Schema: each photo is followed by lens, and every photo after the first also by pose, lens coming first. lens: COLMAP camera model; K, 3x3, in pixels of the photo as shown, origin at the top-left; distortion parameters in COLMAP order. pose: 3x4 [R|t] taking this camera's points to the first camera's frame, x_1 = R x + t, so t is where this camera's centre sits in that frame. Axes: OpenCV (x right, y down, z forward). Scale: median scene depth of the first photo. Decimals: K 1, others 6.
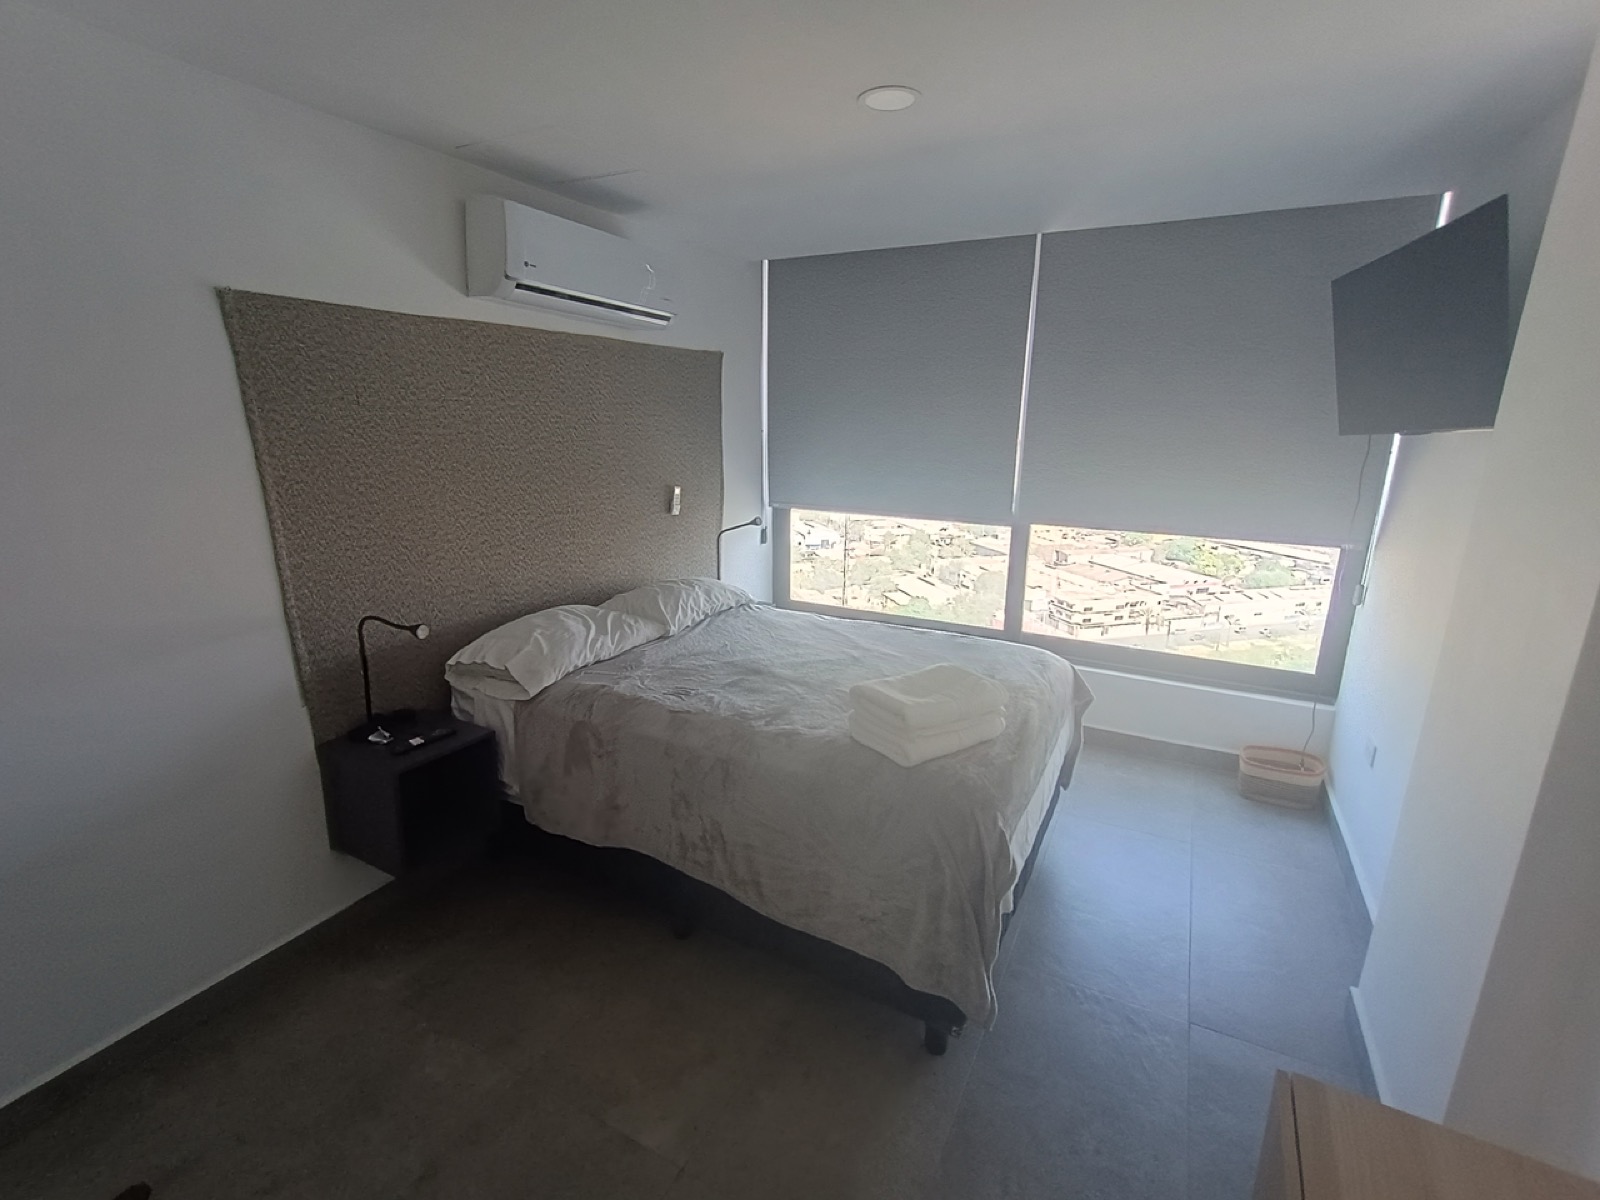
lens RADIAL K [[721.3, 0, 802.1], [0, 721.3, 601.3], [0, 0, 1]] dist [0.004197, 0.000149]
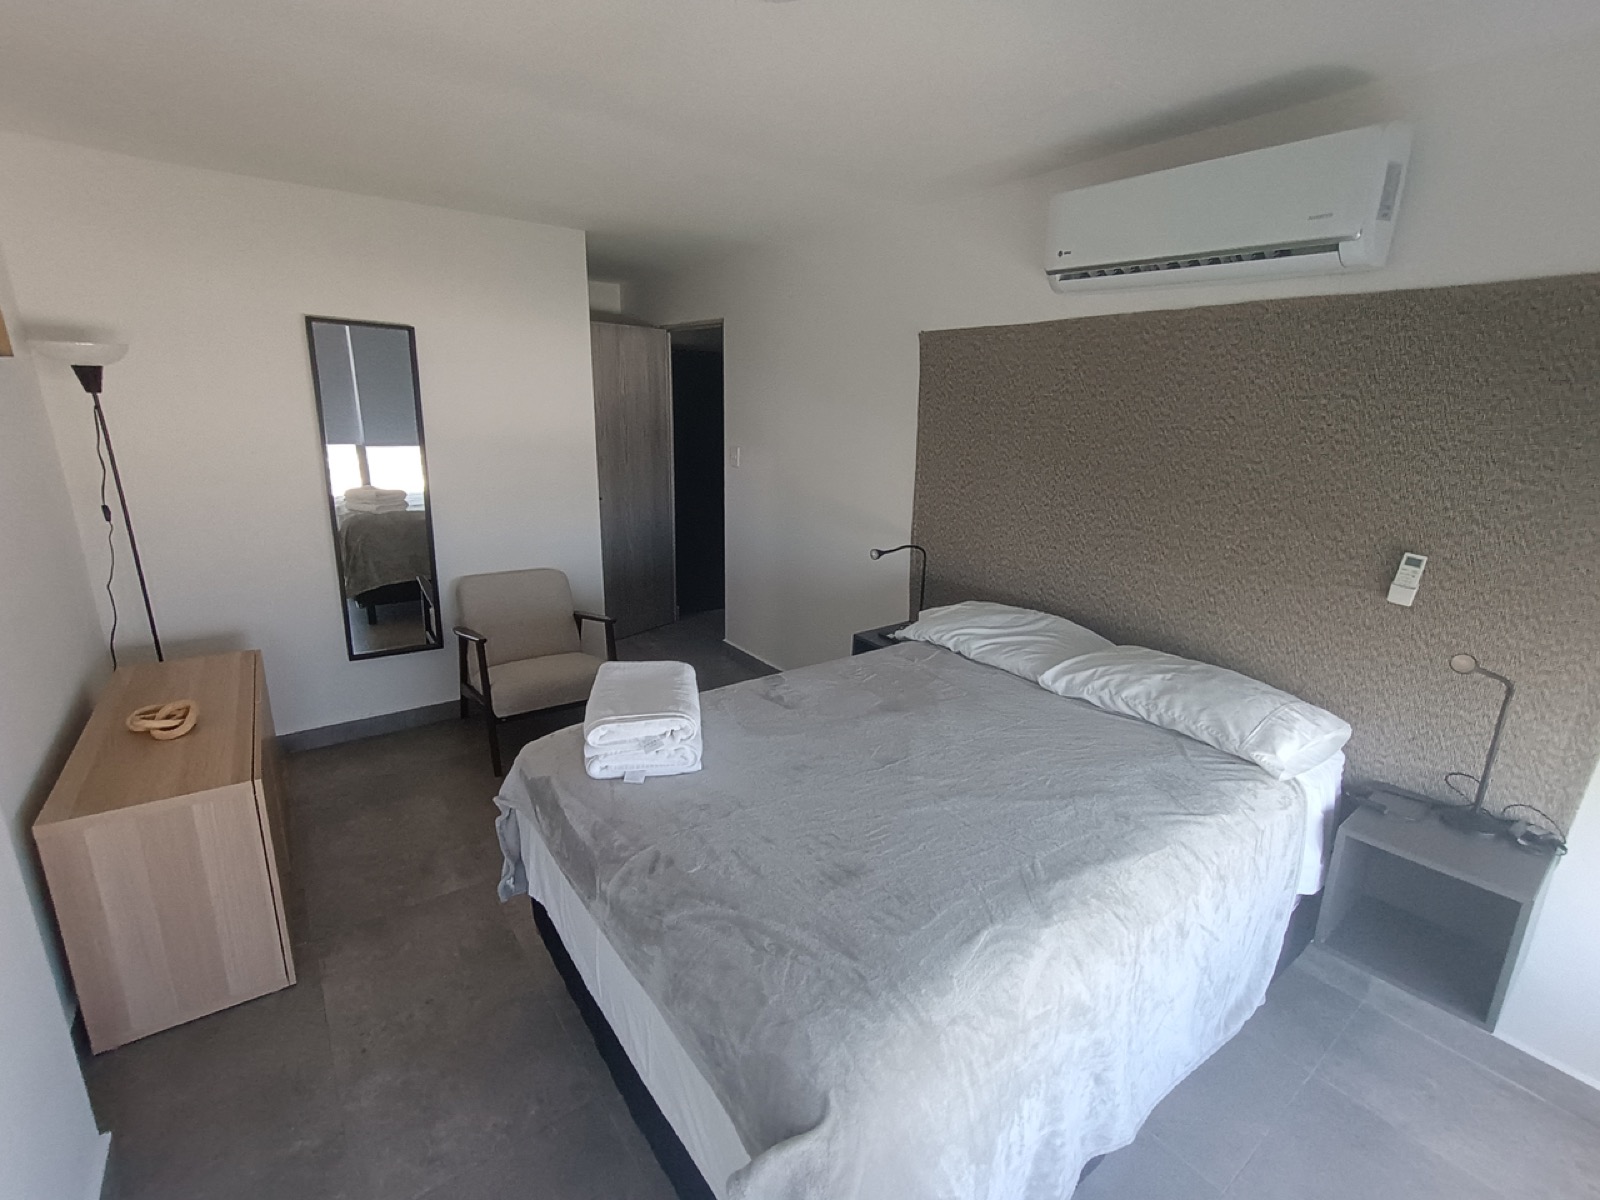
lens RADIAL K [[721.3, 0, 803.7], [0, 721.3, 595.3], [0, 0, 1]] dist [0.004197, 0.000149]
pose [[-0.422185, 0.201382, -0.883858, 0.648990], [-0.266692, 0.904271, 0.333421, -0.255151], [0.866392, 0.376483, -0.328063, 1.077710]]
